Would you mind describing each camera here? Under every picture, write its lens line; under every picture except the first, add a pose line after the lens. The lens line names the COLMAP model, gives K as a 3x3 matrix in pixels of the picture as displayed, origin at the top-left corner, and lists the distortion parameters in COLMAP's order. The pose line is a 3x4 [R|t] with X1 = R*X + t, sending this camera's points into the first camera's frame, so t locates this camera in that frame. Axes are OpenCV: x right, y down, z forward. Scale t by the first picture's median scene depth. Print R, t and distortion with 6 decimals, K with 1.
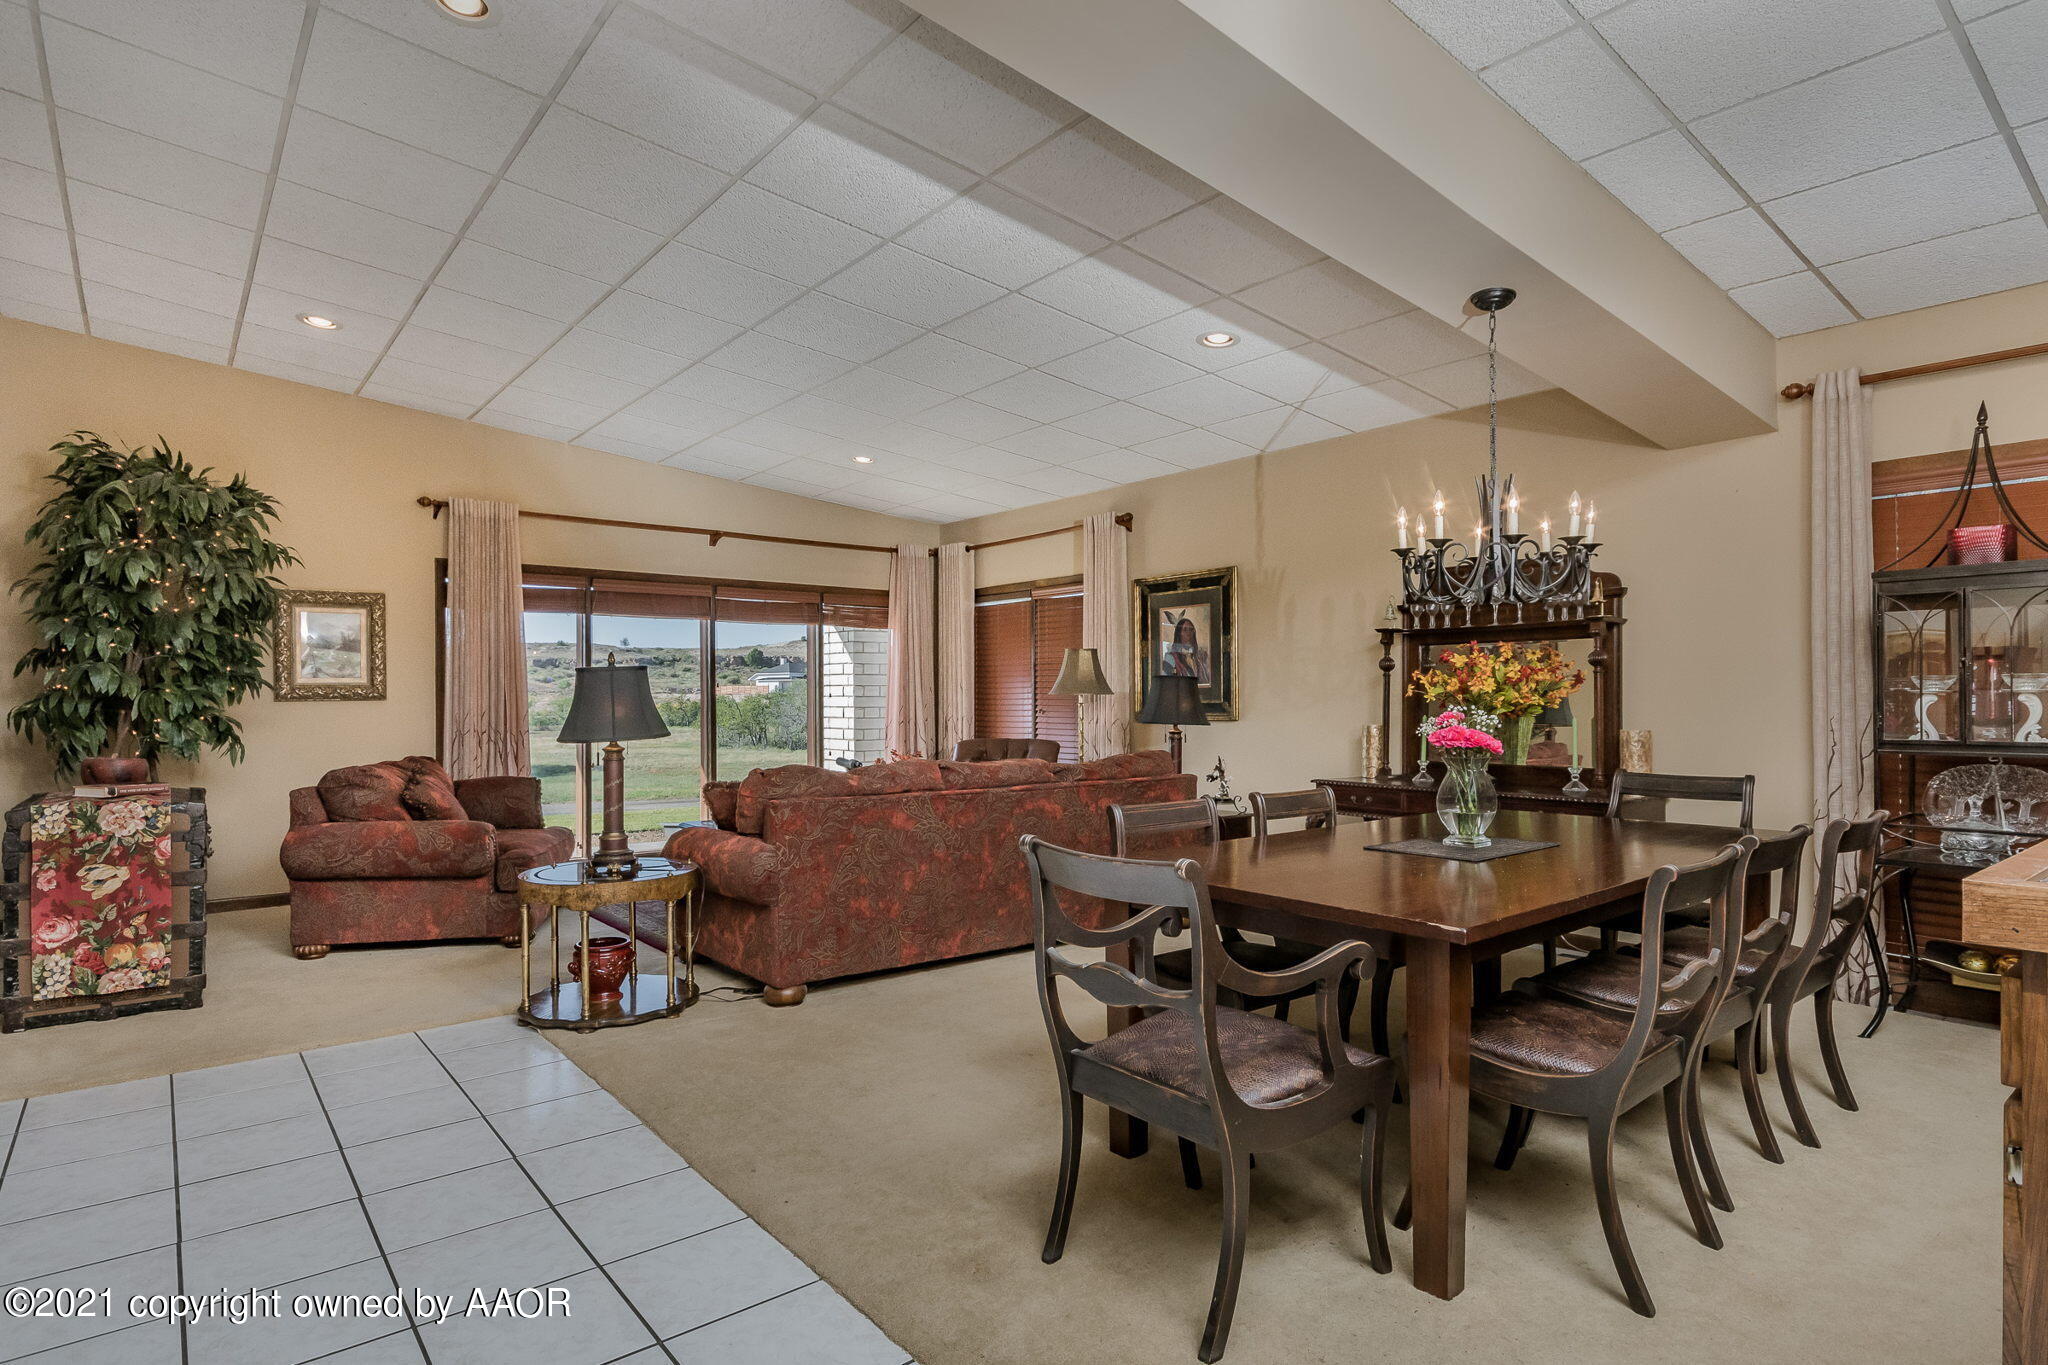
lens RADIAL K [[1612.7, 0, 1025.7], [0, 1612.7, 681.0], [0, 0, 1]] dist [-0.011233, 0.002636]
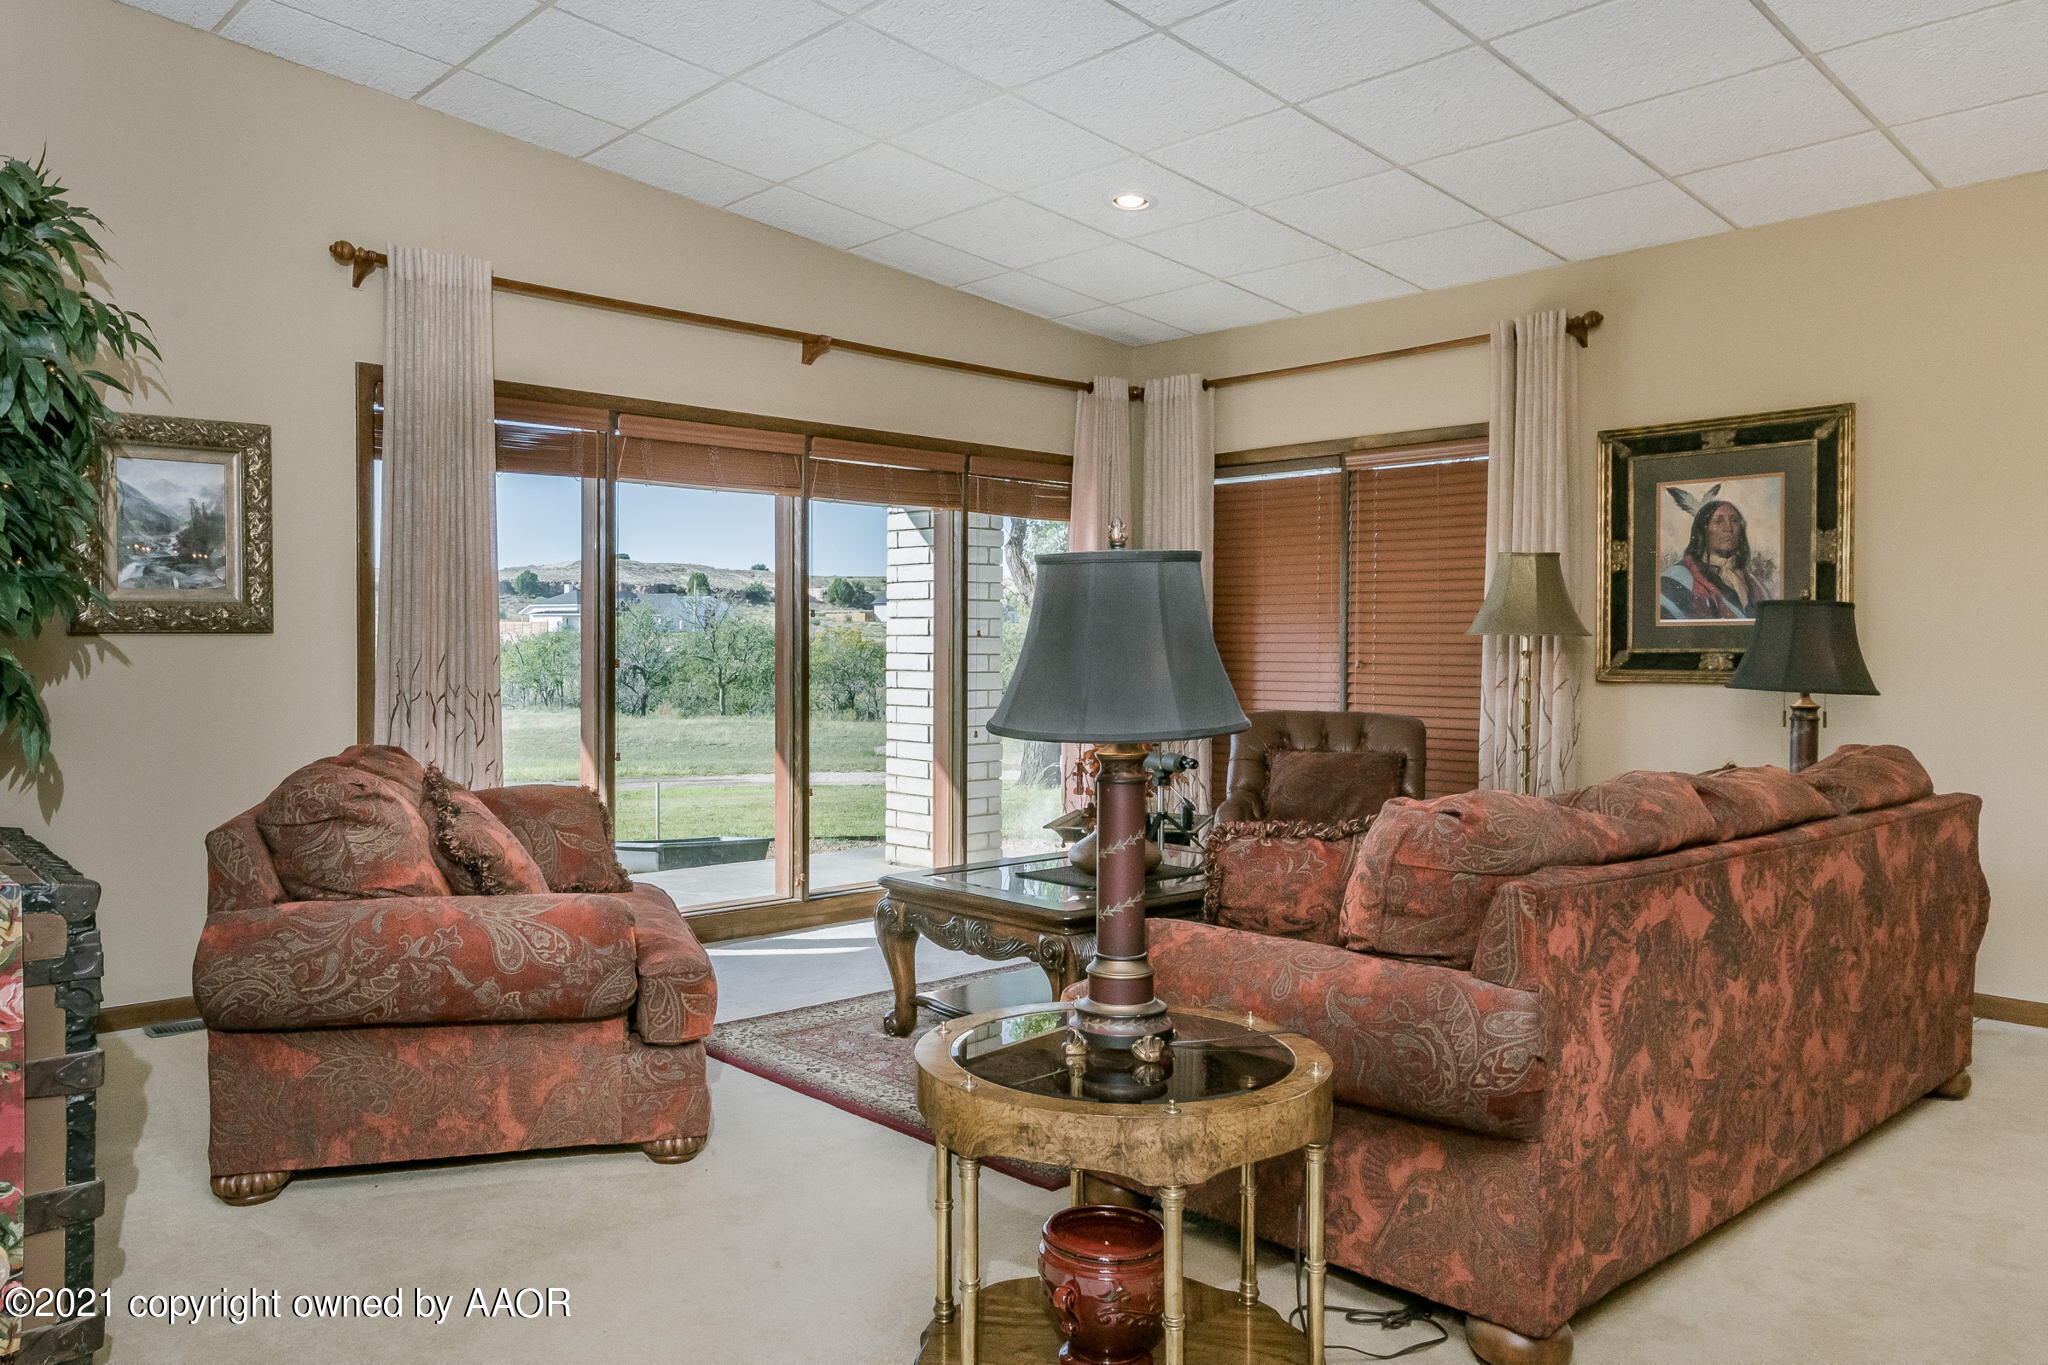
lens RADIAL K [[2202.8, 0, 1022.9], [0, 2202.8, 684.8], [0, 0, 1]] dist [0.012069, 0.000000]
pose [[0.998443, 0.009137, 0.055030, -0.183113], [-0.010748, 0.999520, 0.029047, 0.004974], [-0.054739, -0.029594, 0.998062, 0.260390]]
